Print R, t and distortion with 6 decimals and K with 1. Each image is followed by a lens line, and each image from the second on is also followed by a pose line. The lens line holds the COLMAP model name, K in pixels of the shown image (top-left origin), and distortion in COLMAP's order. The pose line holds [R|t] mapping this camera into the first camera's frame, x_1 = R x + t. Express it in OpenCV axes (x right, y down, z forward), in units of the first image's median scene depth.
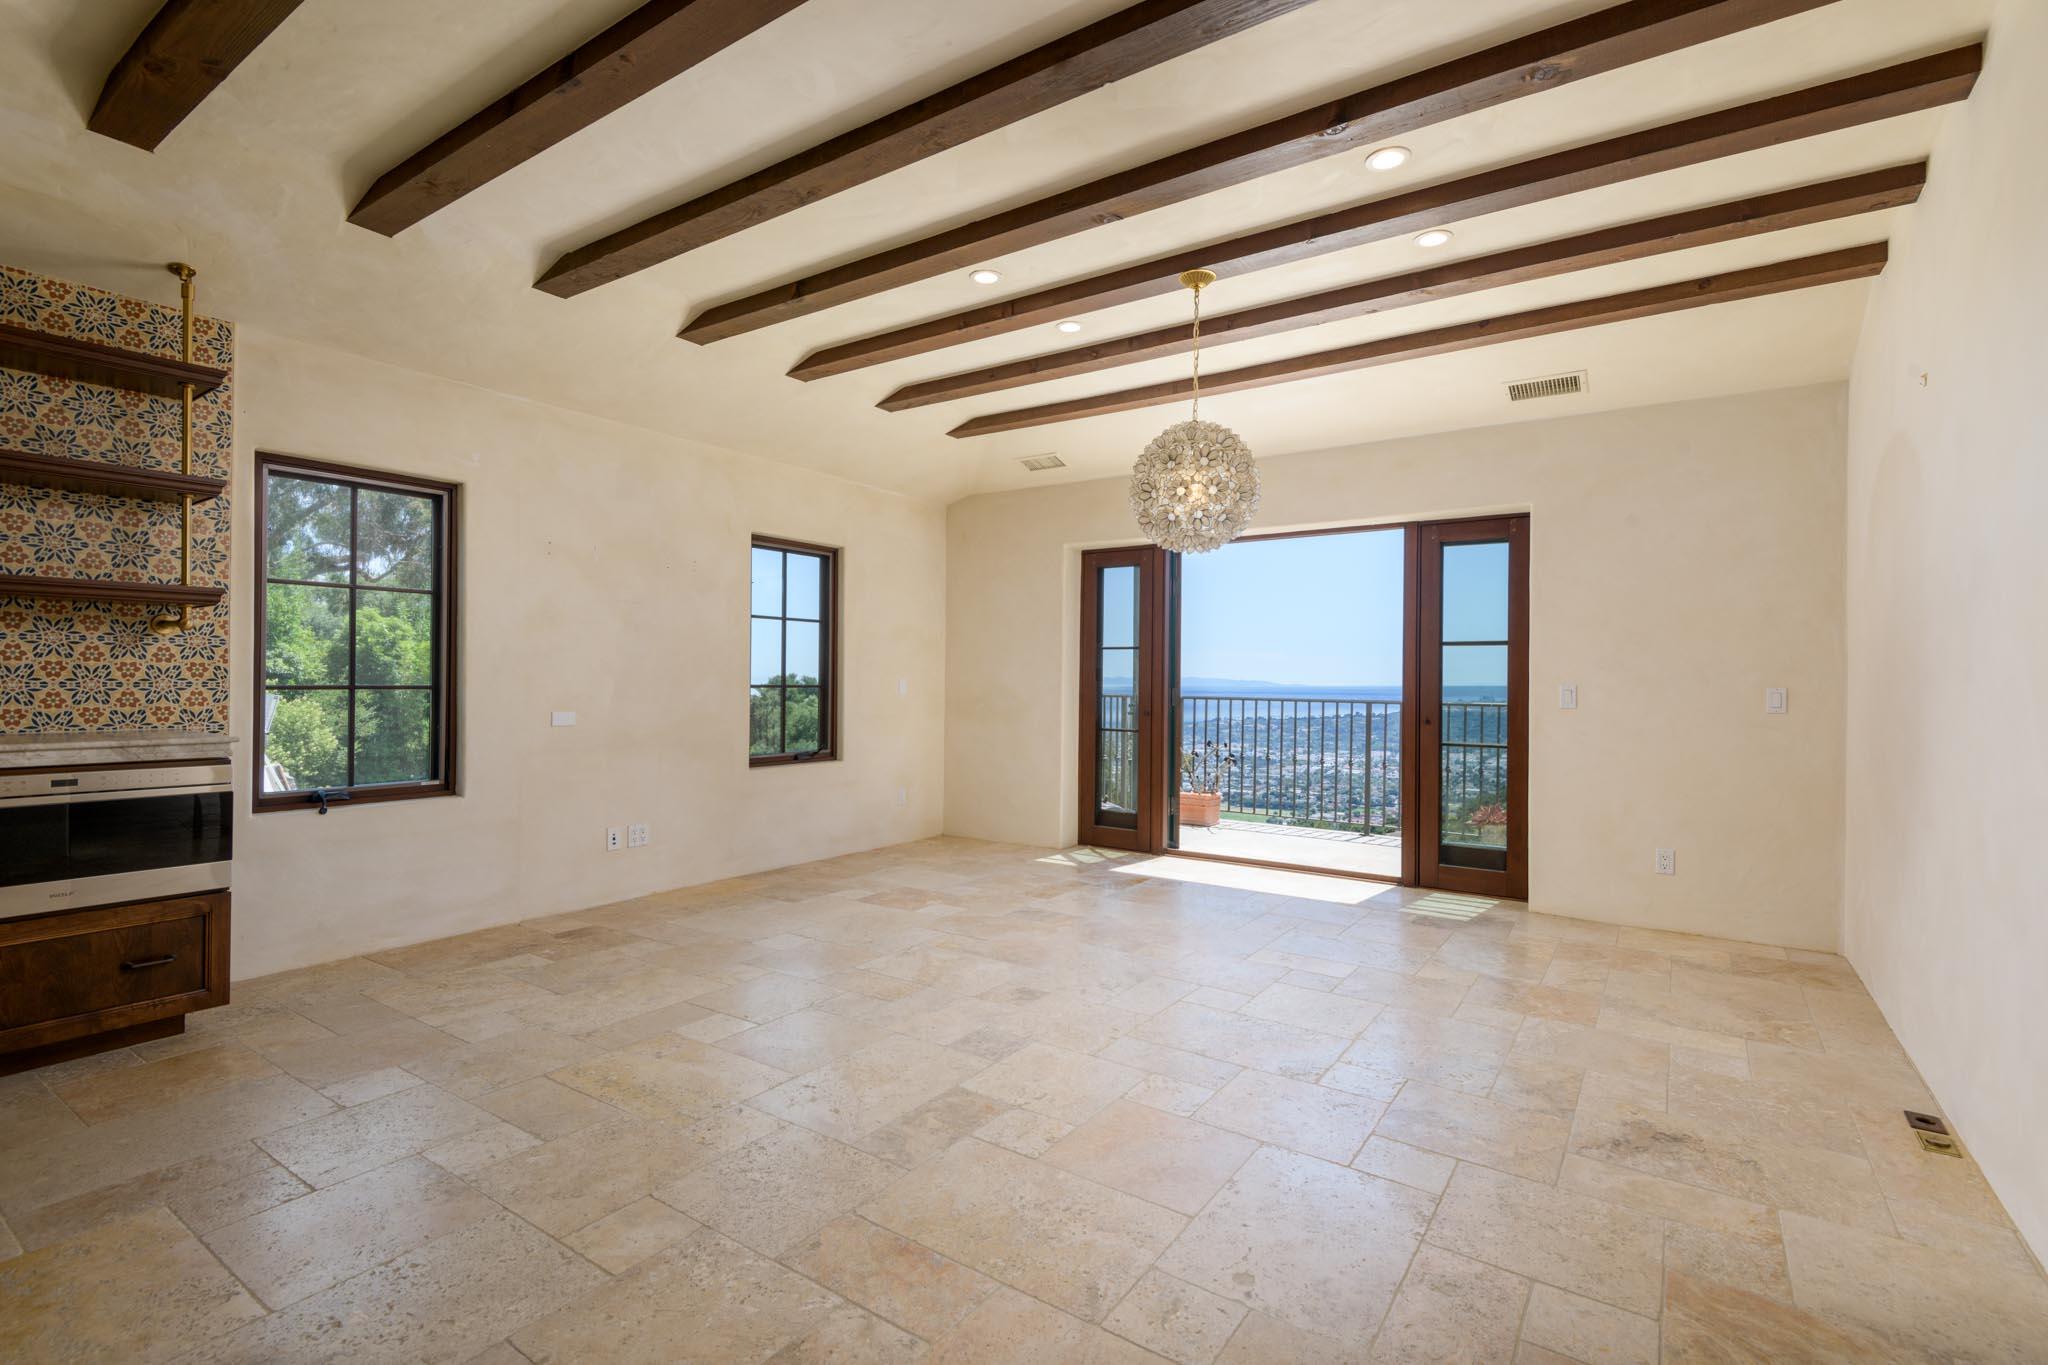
lens RADIAL K [[960.0, 0, 1035.6], [0, 960.0, 680.3], [0, 0, 1]] dist [0.005553, 0.000312]
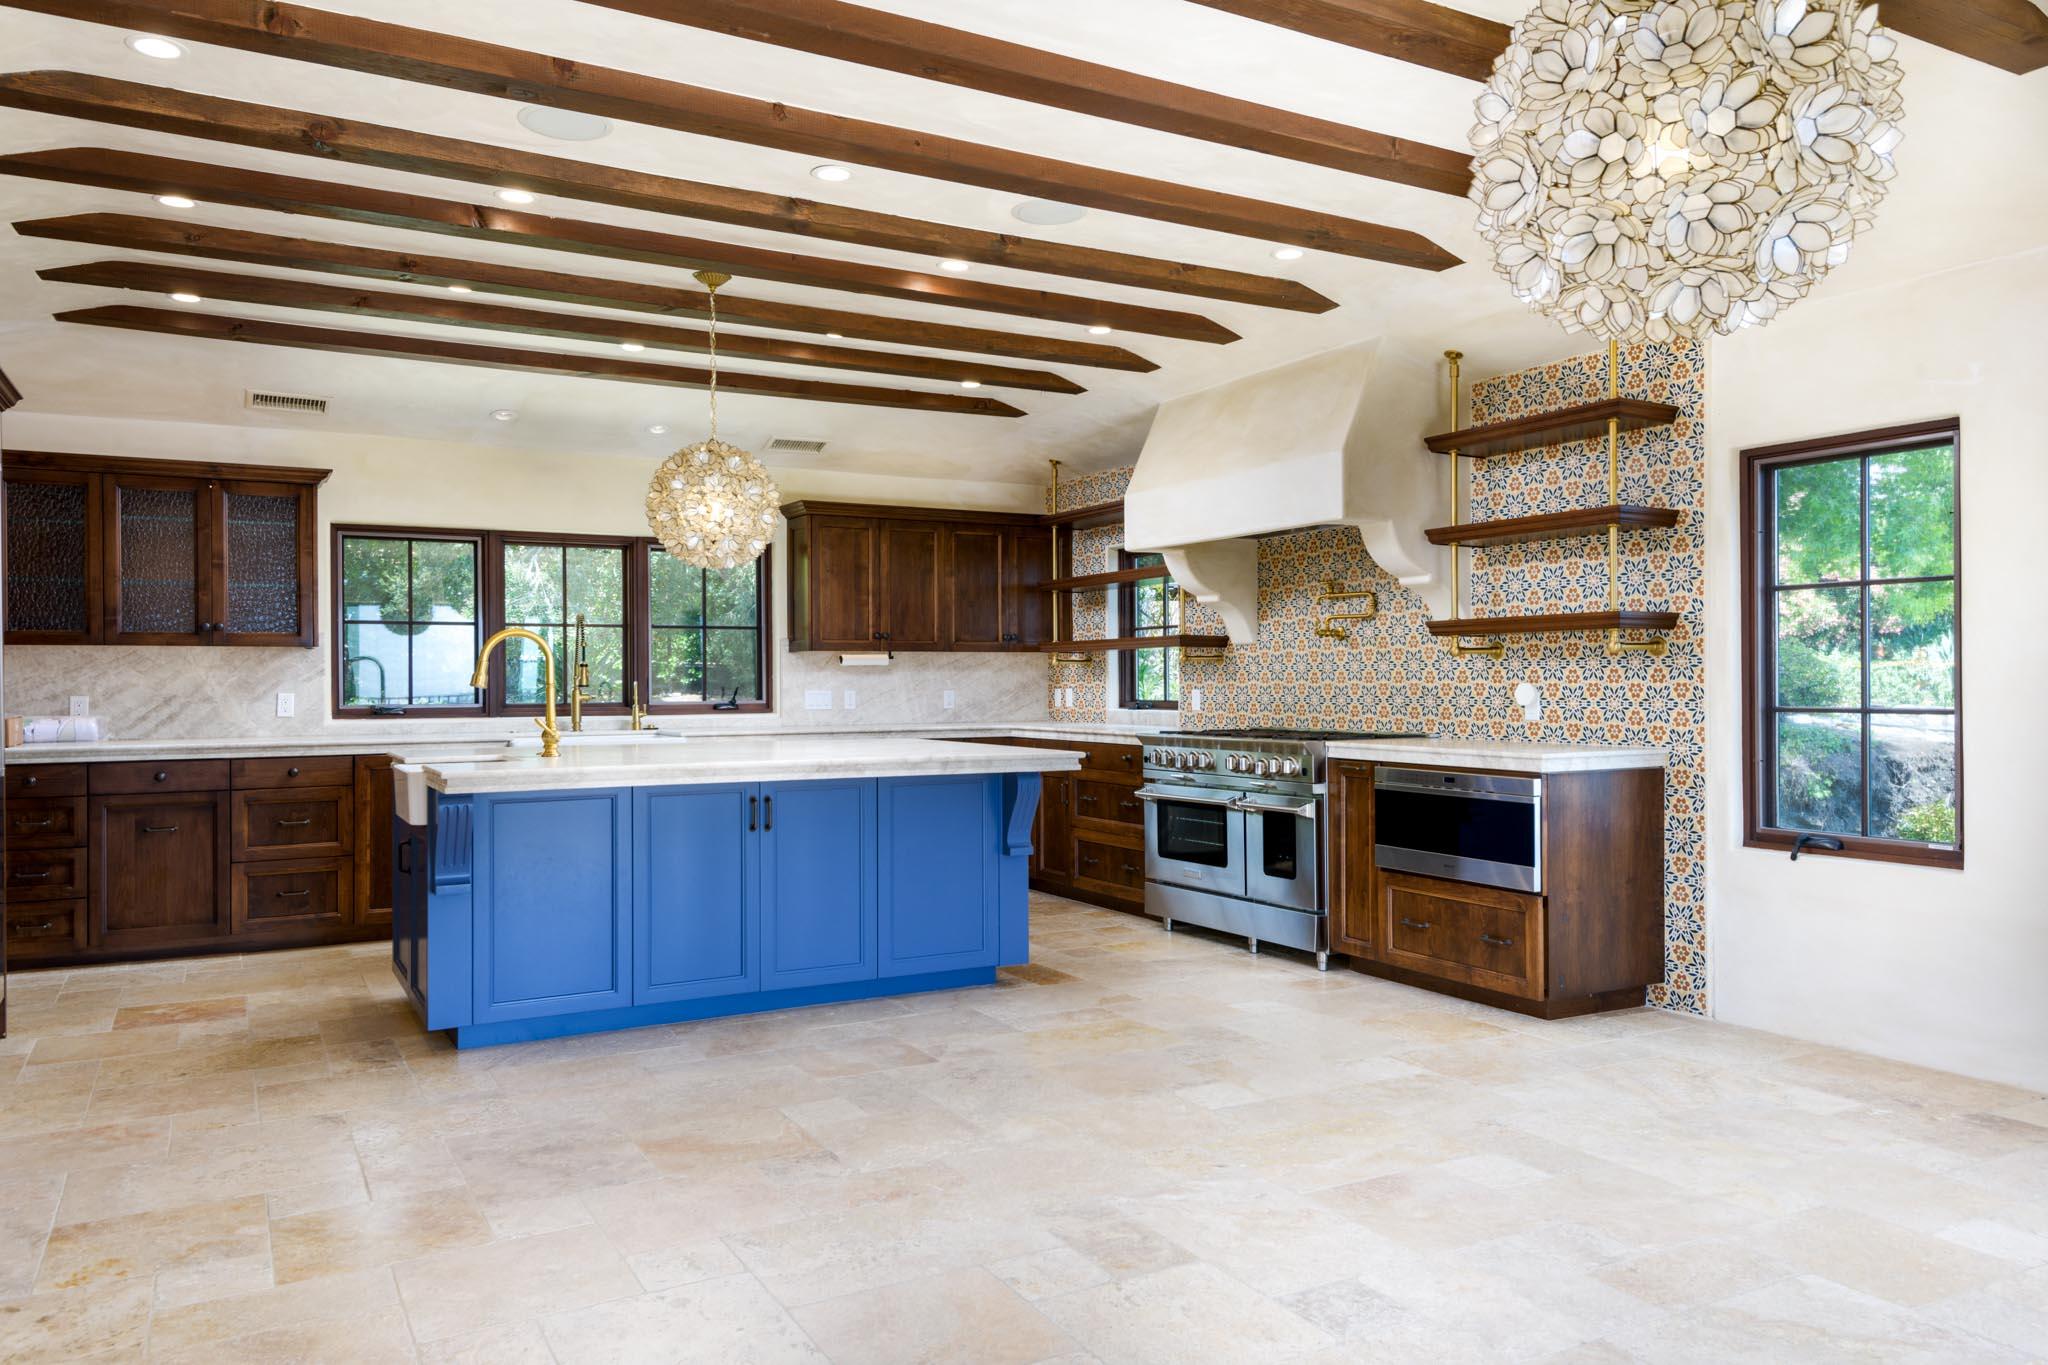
lens RADIAL K [[1394.3, 0, 1030.6], [0, 1394.3, 677.9], [0, 0, 1]] dist [-0.010749, -0.000689]
pose [[-0.436146, -0.003598, -0.899869, 0.953388], [-0.005009, 0.999986, -0.001570, -0.023174], [0.899862, 0.003823, -0.436158, 1.365876]]
